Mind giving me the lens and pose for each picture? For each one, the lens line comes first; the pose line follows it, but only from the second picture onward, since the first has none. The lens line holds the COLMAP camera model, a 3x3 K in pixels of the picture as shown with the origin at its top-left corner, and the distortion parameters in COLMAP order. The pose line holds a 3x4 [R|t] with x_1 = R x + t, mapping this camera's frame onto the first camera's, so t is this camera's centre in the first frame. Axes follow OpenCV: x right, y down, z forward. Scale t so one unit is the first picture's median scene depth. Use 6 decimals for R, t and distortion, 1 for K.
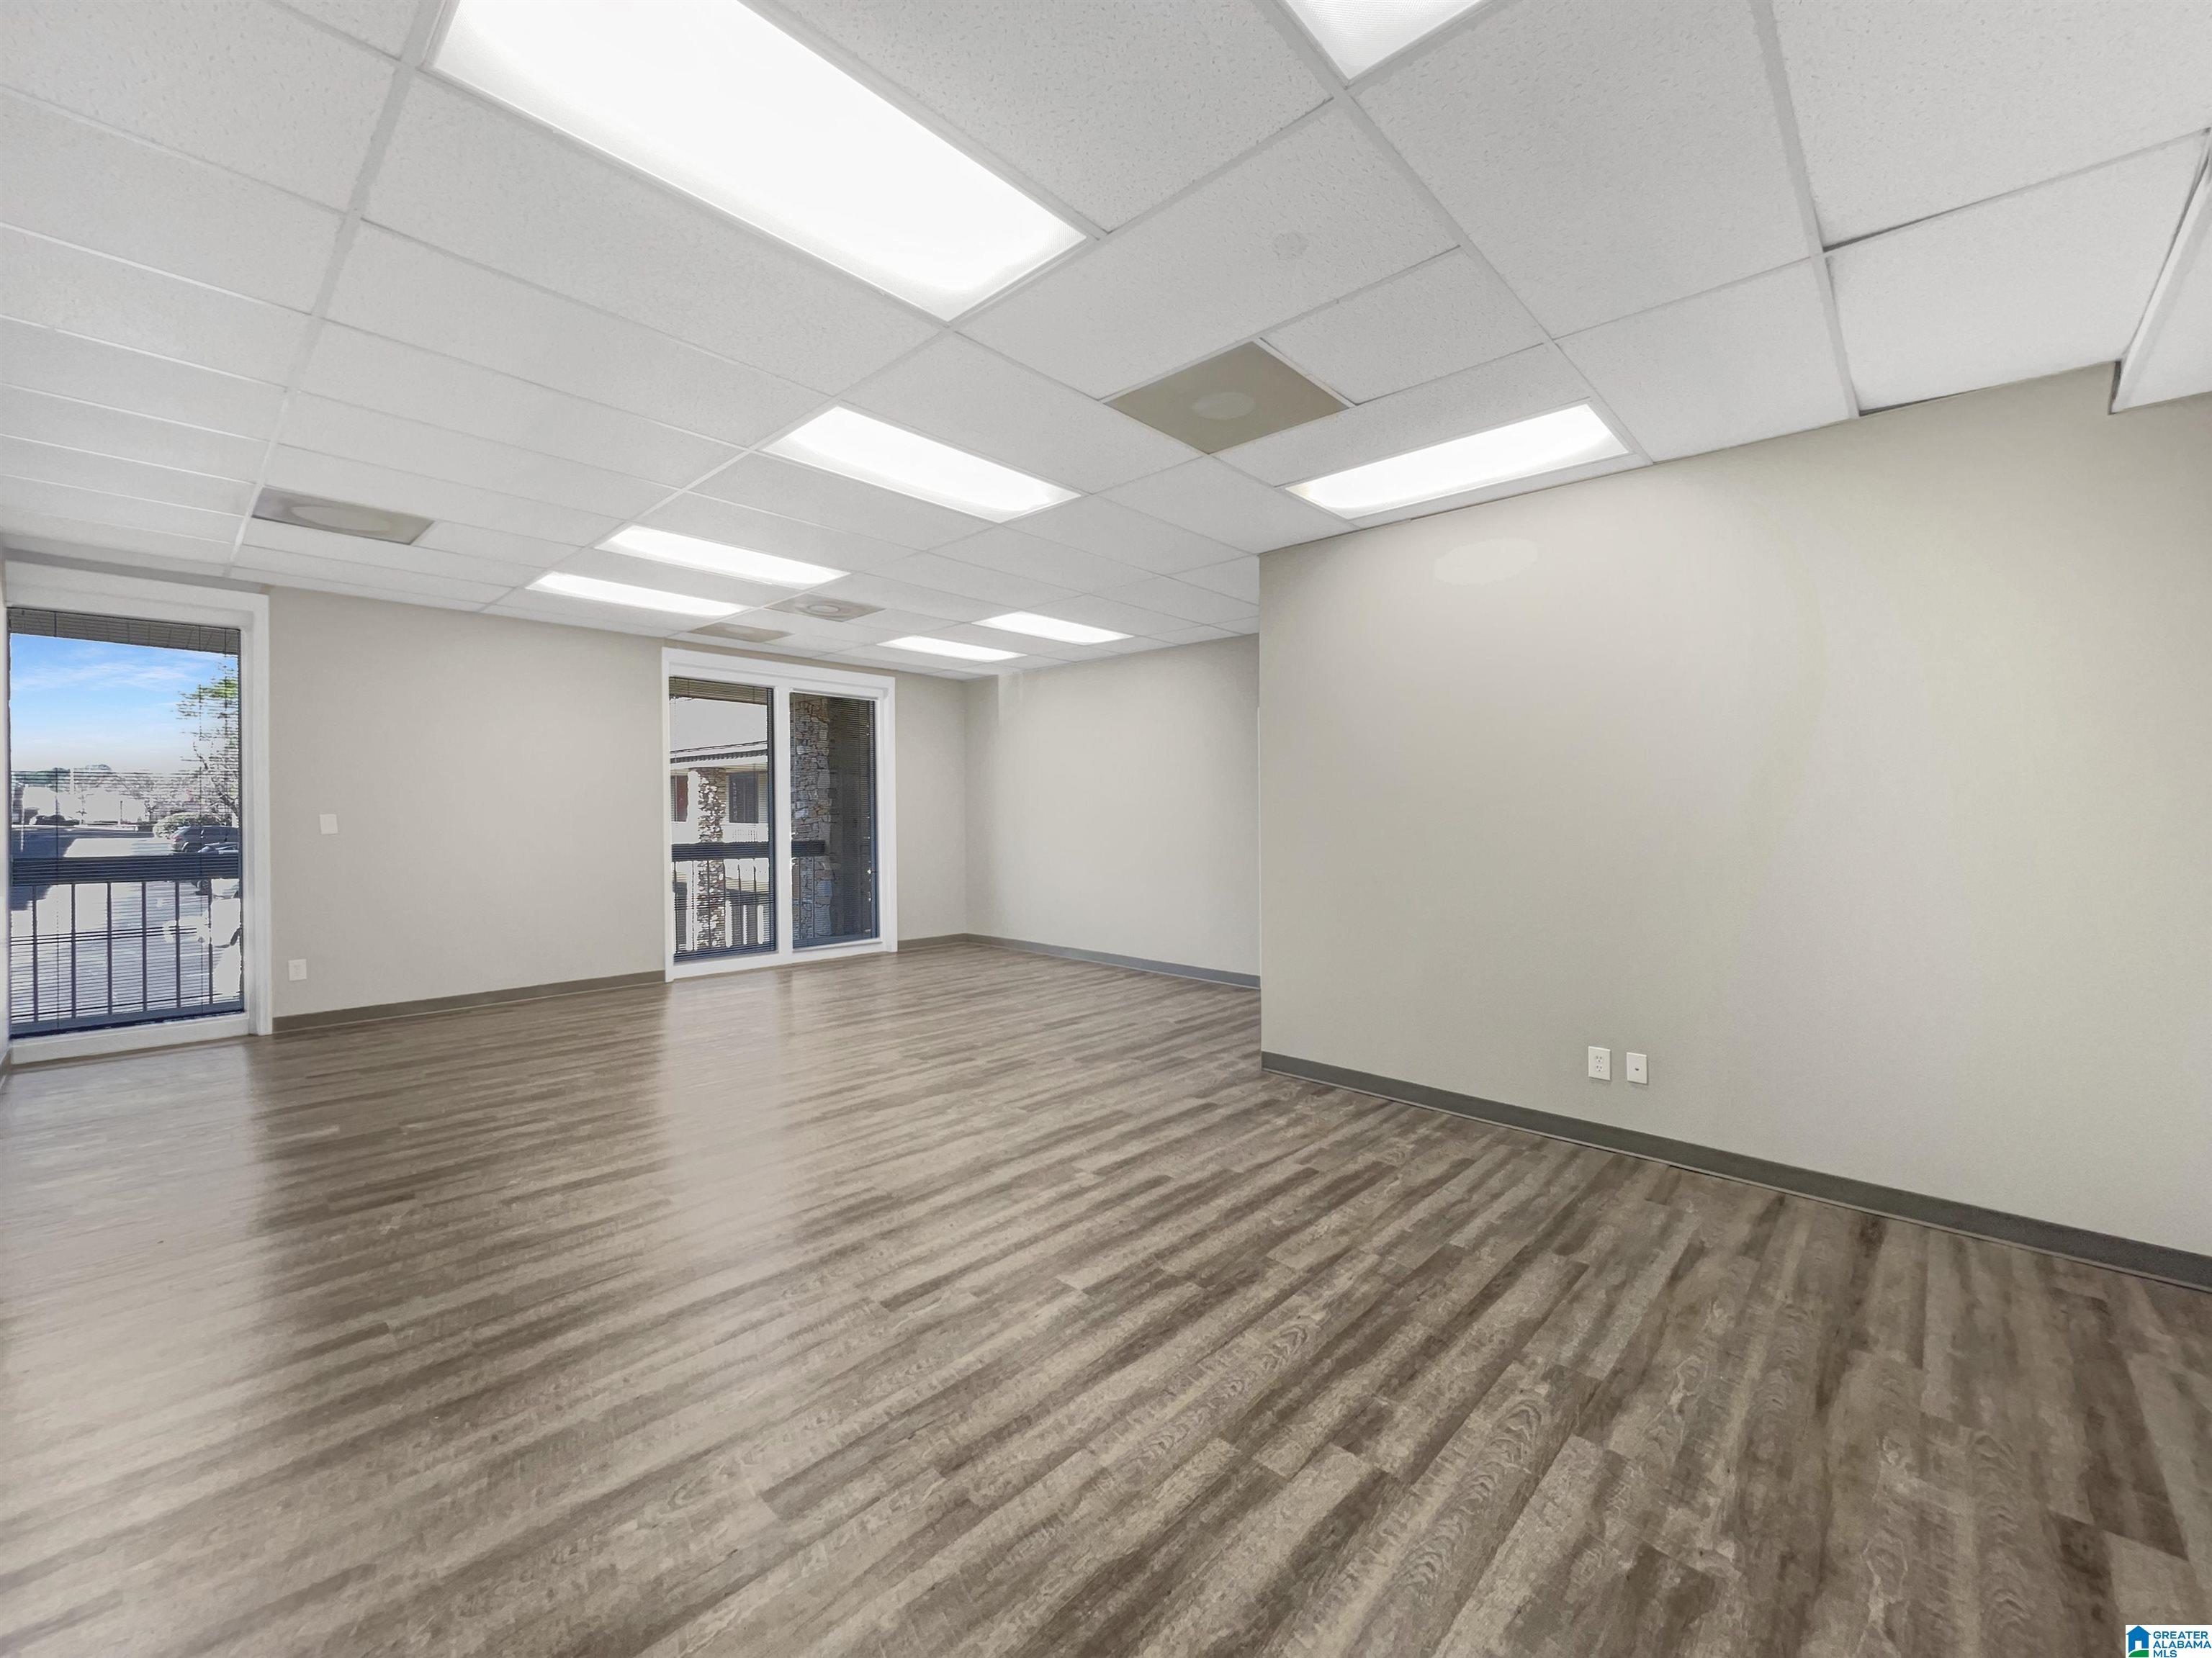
lens RADIAL K [[899.8, 0, 1102.2], [0, 899.8, 815.3], [0, 0, 1]] dist [-0.000301, -0.000138]
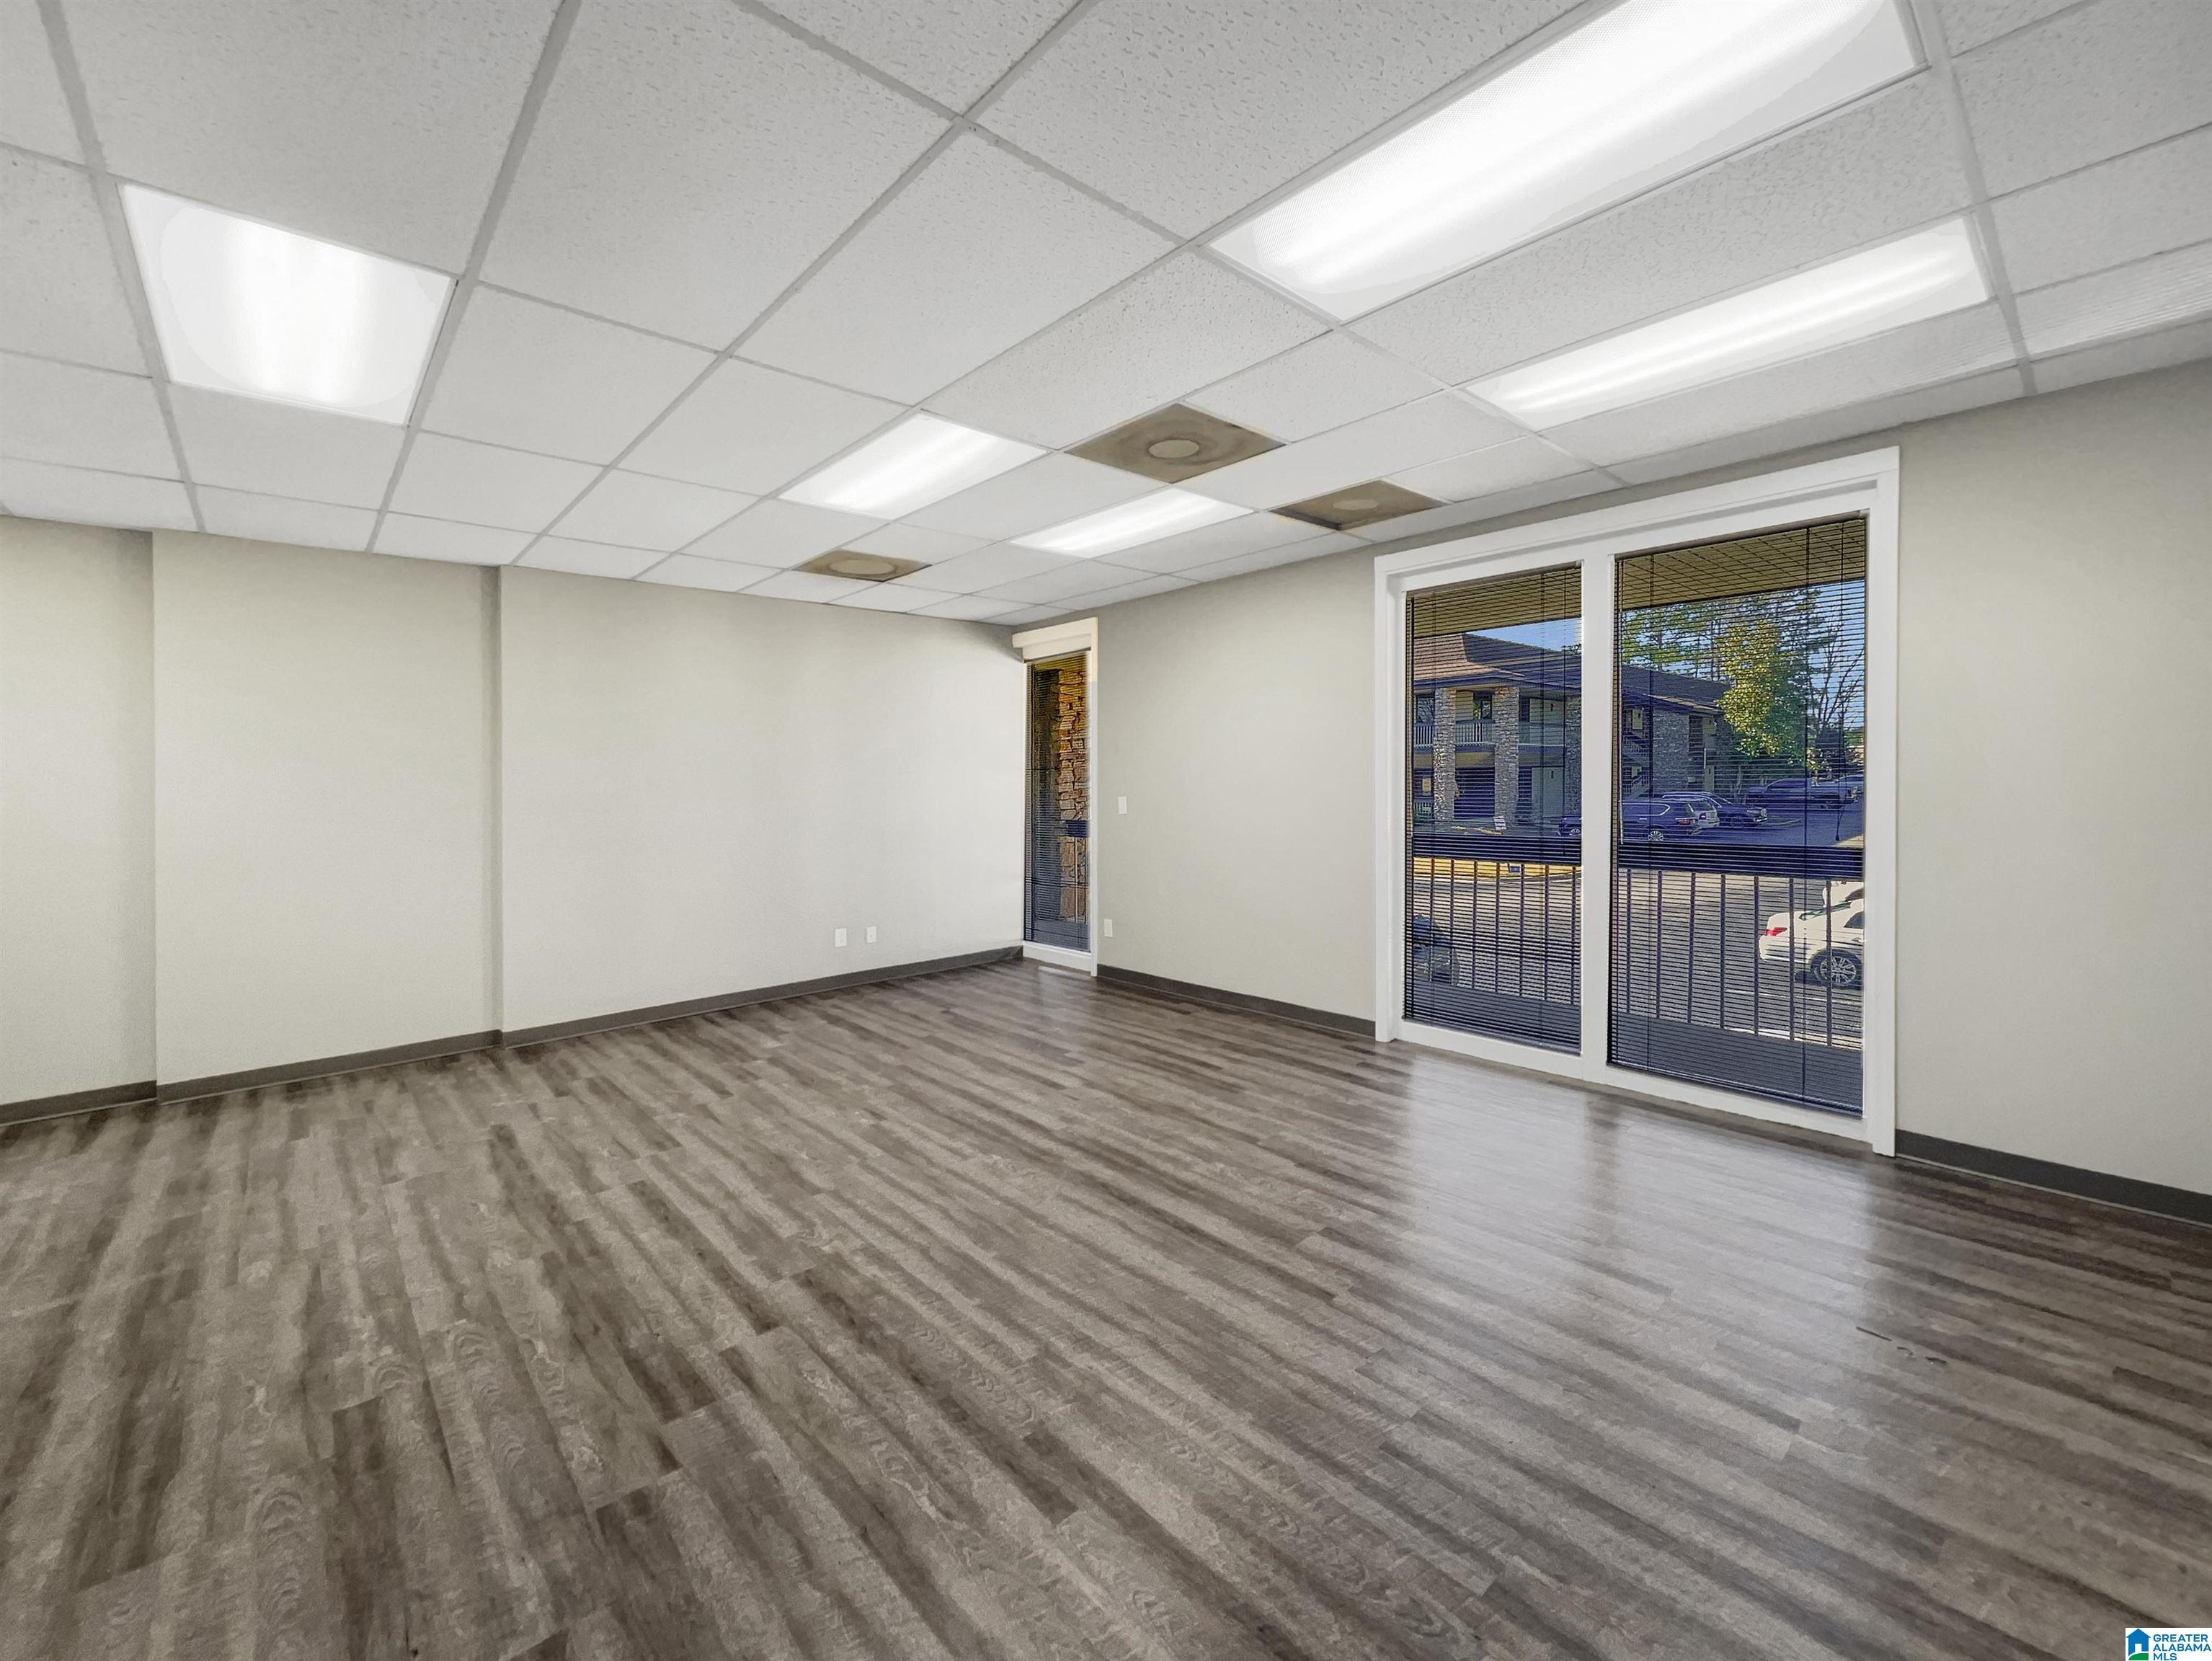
lens RADIAL K [[911.3, 0, 1104.4], [0, 911.3, 791.6], [0, 0, 1]] dist [0.000015, -0.000323]
pose [[-0.084309, 0.015620, -0.996317, 0.381771], [0.012928, 0.999810, 0.014581, -0.032703], [0.996356, -0.011651, -0.084495, 1.411459]]
